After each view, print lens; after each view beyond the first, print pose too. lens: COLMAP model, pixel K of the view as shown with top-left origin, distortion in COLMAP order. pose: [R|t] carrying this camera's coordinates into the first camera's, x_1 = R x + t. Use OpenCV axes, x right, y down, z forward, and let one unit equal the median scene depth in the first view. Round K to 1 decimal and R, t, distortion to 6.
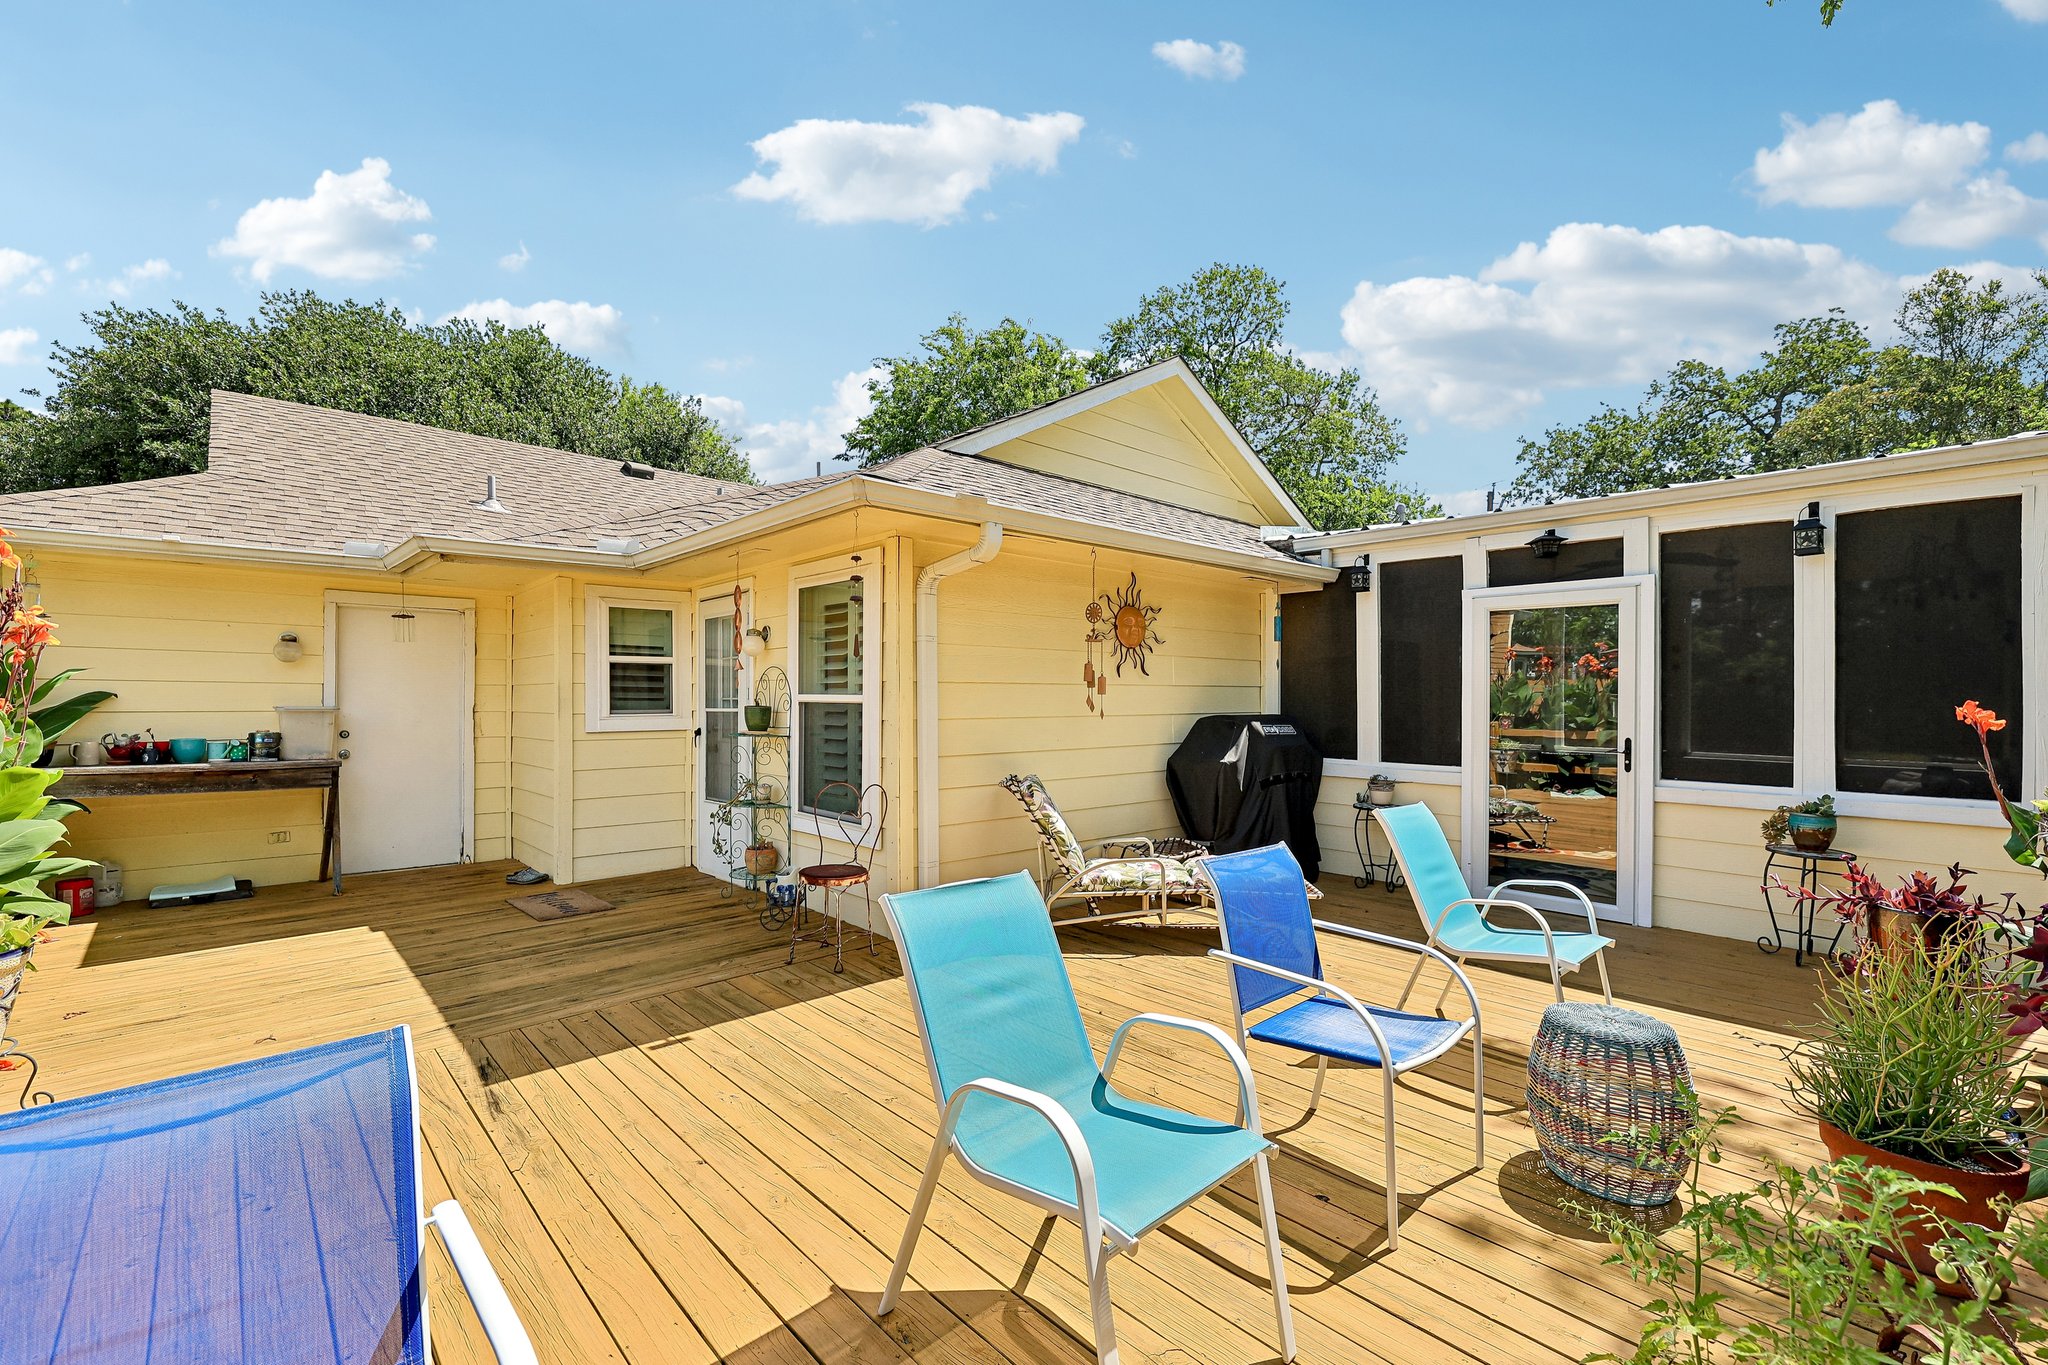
lens RADIAL K [[866.8, 0, 1030.8], [0, 866.8, 680.2], [0, 0, 1]] dist [0.000469, 0.000280]
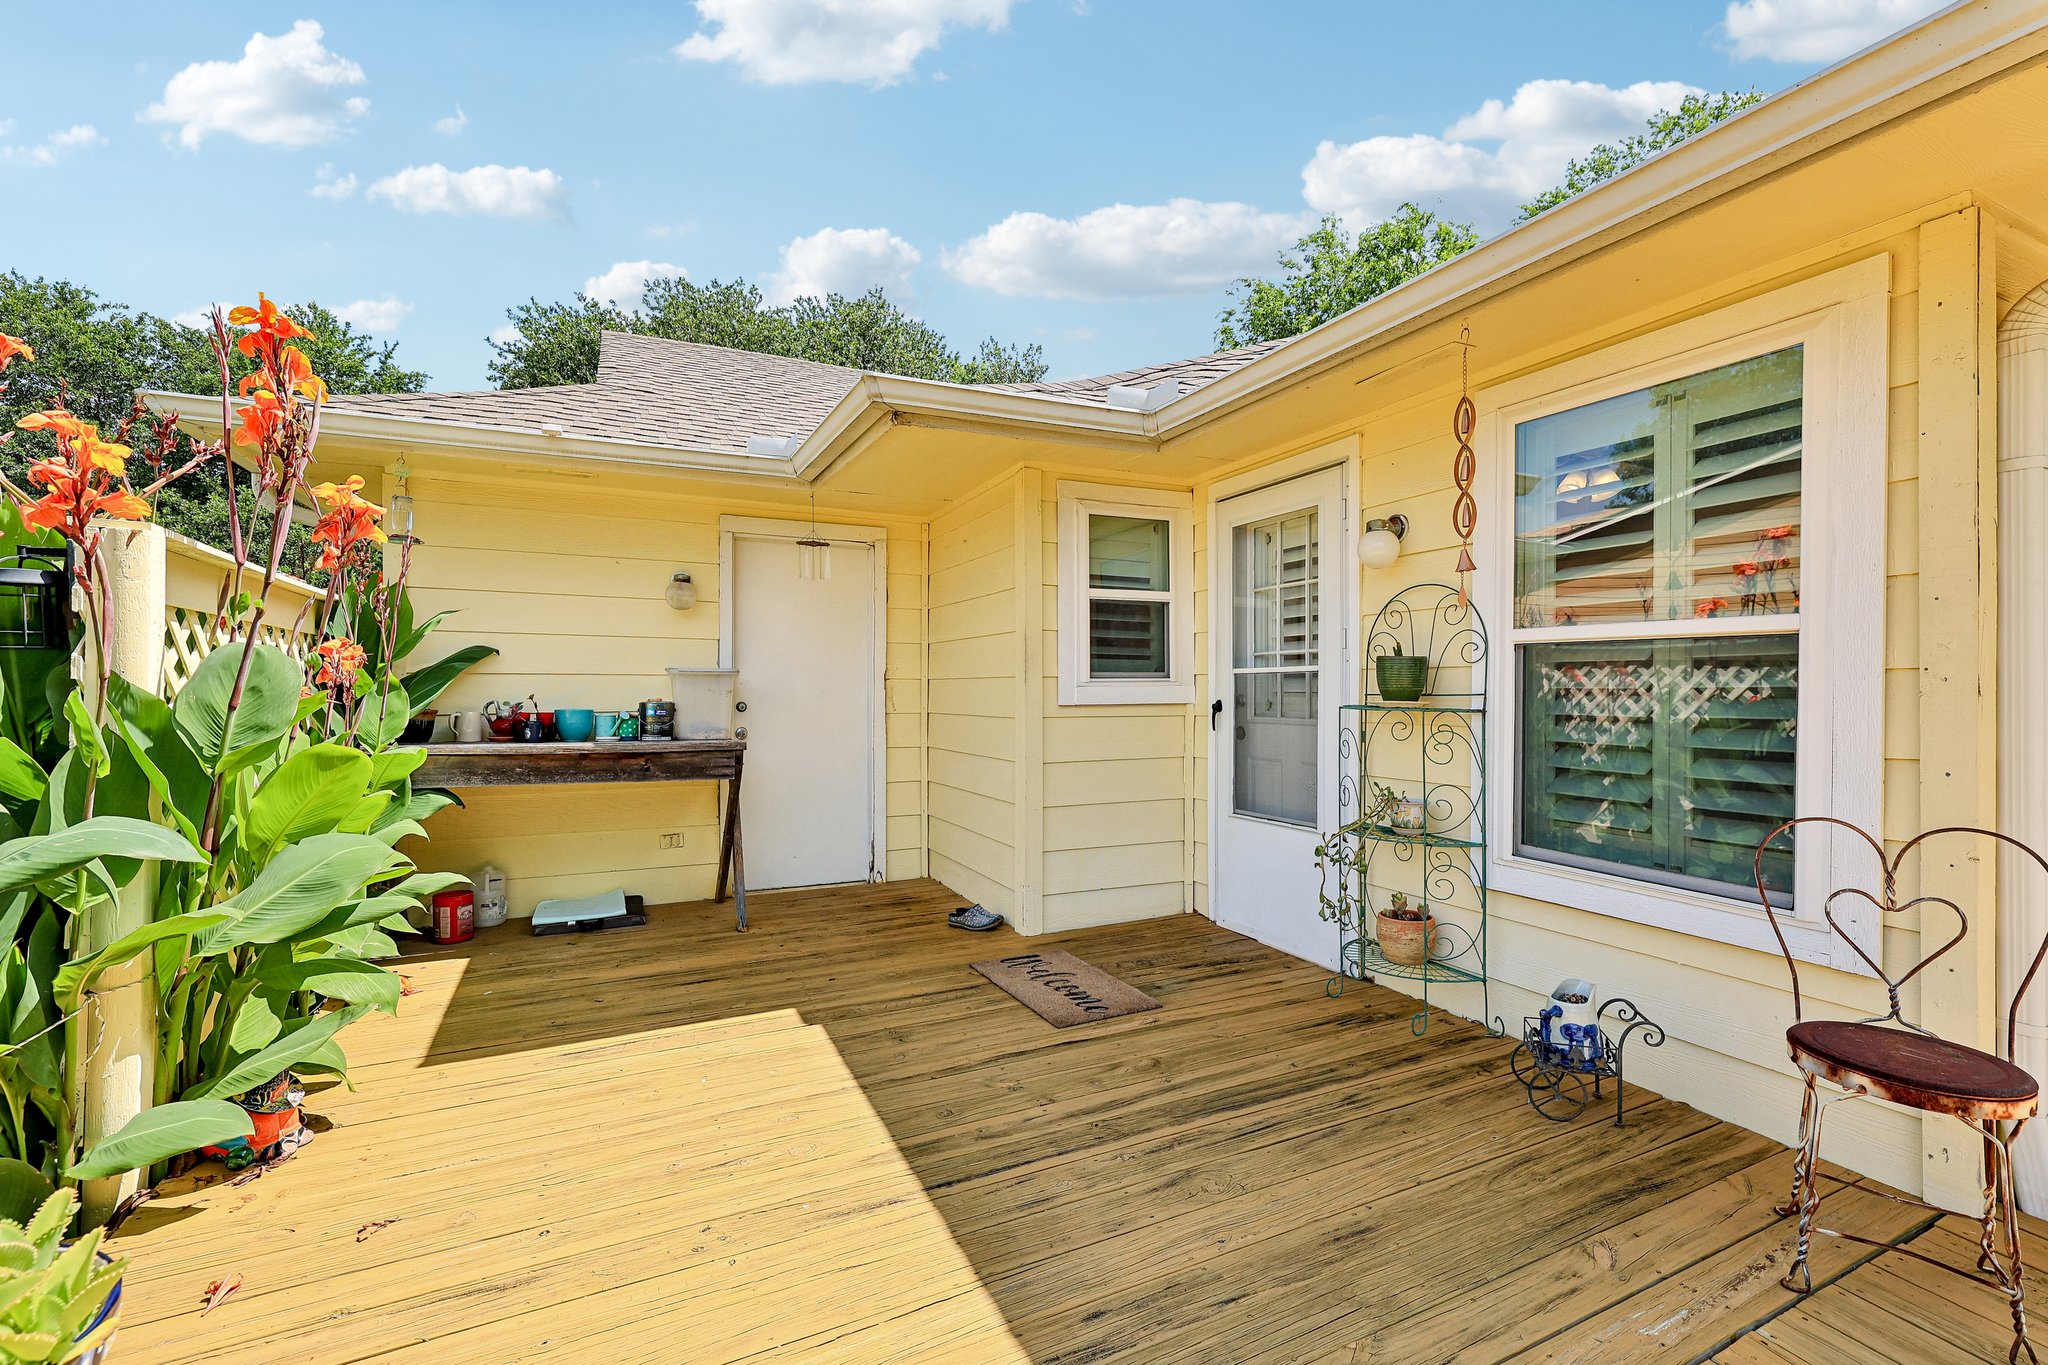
lens RADIAL K [[865.3, 0, 1032.4], [0, 865.3, 664.0], [0, 0, 1]] dist [-0.002590, -0.000283]
pose [[0.955154, -0.008681, -0.295983, -0.356905], [0.006858, 0.999951, -0.007198, 0.035239], [0.296031, 0.004845, 0.955166, 0.387764]]
